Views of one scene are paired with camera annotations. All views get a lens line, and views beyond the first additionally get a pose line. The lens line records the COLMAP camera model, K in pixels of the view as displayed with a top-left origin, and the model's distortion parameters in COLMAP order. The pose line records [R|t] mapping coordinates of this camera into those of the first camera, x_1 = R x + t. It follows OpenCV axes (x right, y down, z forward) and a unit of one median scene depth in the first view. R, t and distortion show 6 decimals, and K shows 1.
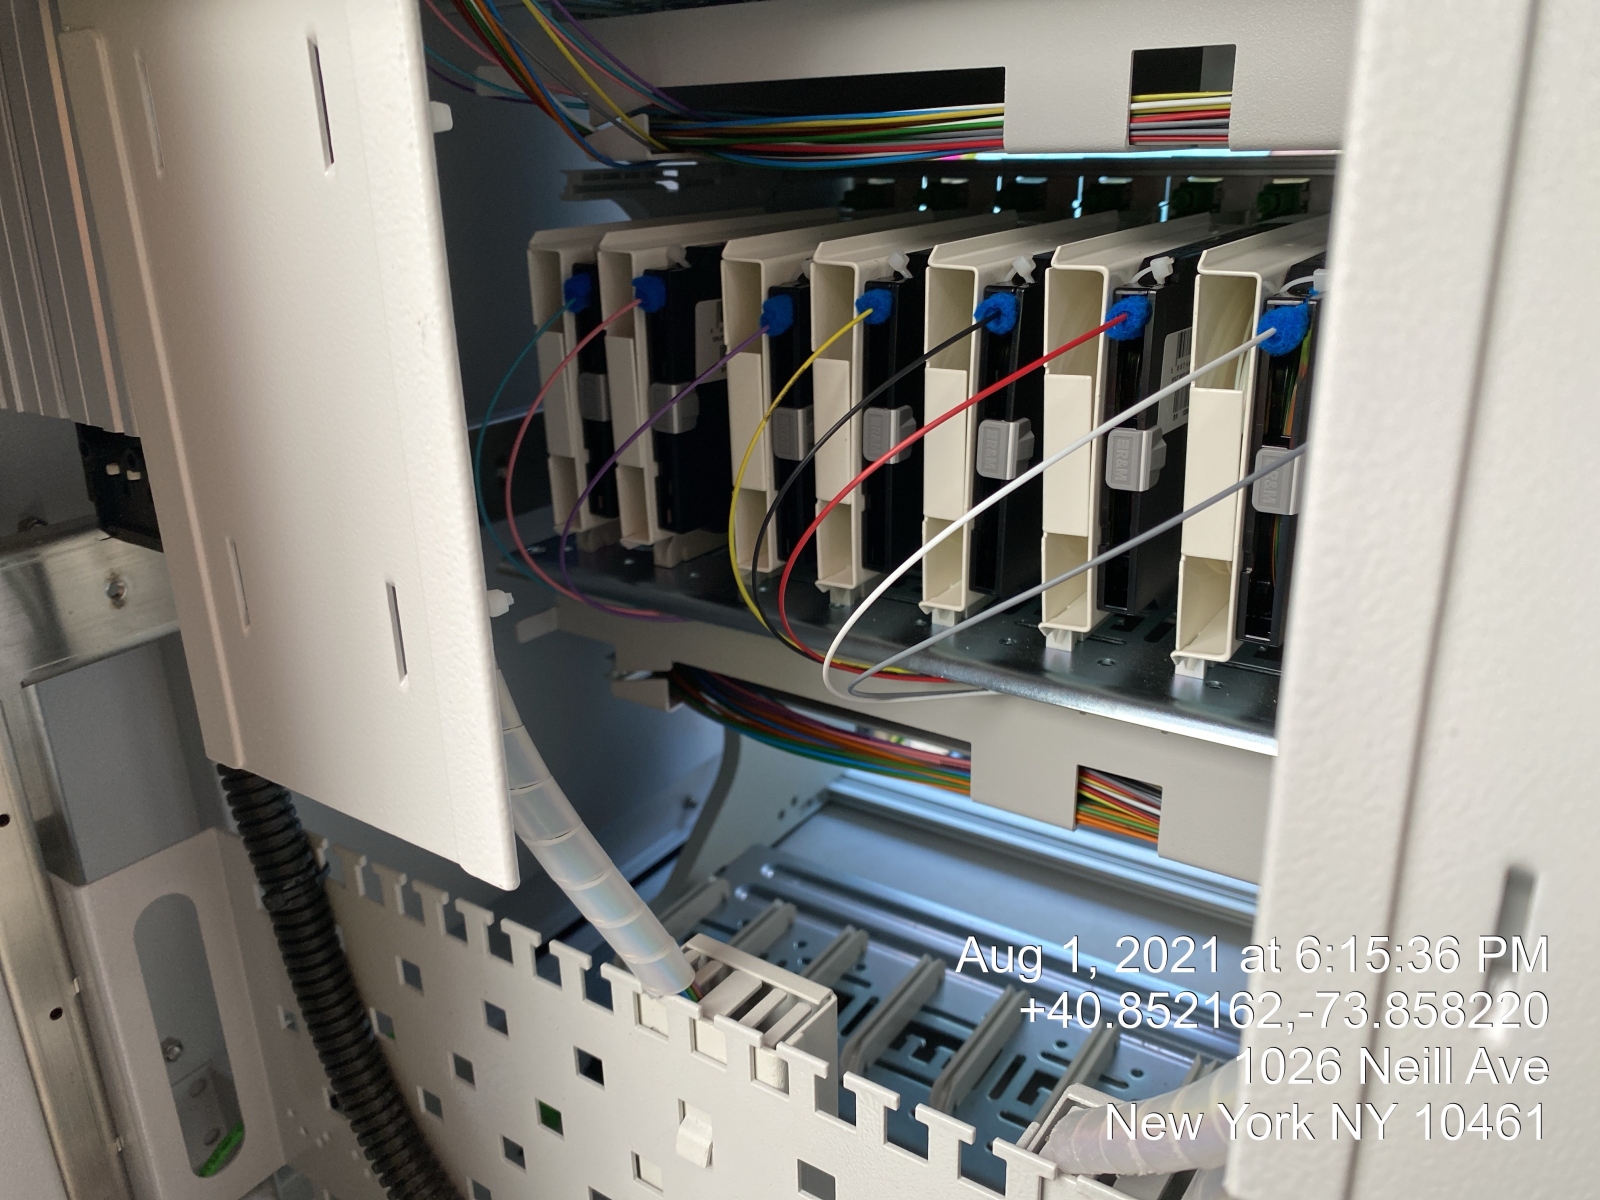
lens RADIAL K [[1254.6, 0, 800.0], [0, 1254.6, 600.0], [0, 0, 1]] dist [-0.012343, -0.003546]
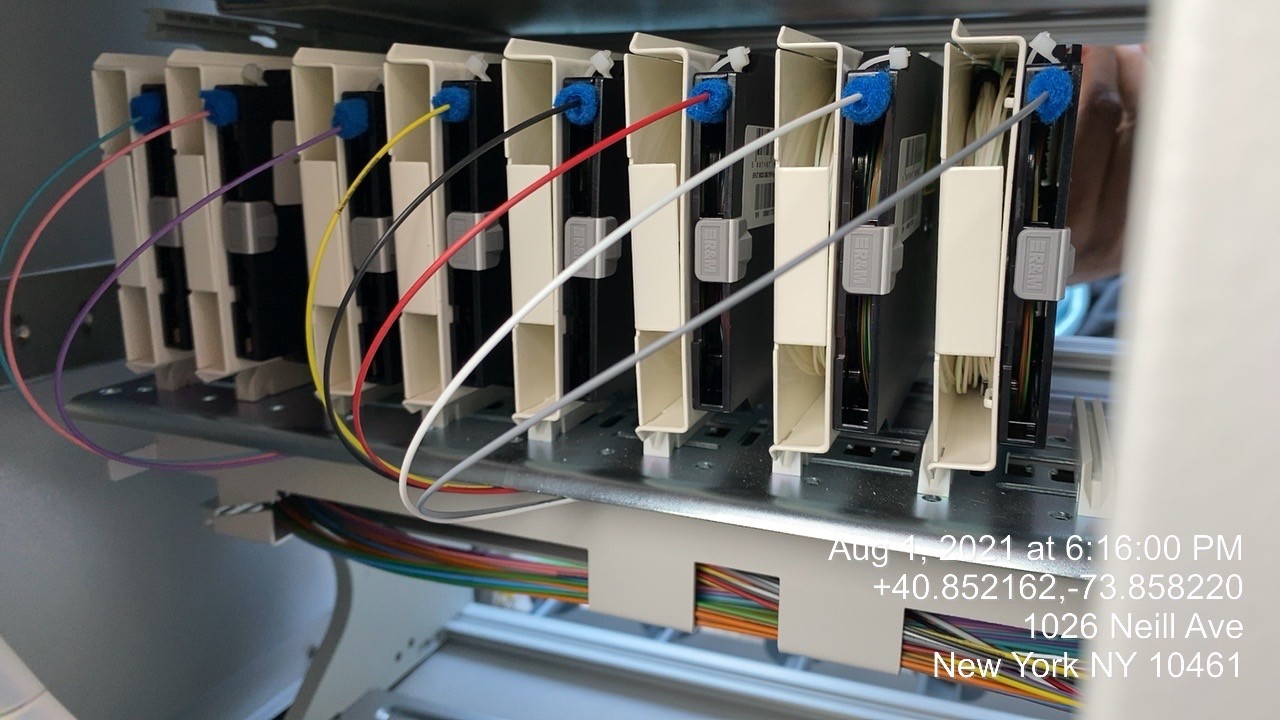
lens RADIAL K [[950.9, 0, 661.1], [0, 950.9, 335.3], [0, 0, 1]] dist [0.027391, -0.071212]
pose [[0.975391, -0.021978, 0.219385, 0.048969], [0.053475, 0.988892, -0.138680, 0.050111], [-0.213900, 0.146999, 0.965732, 0.268851]]
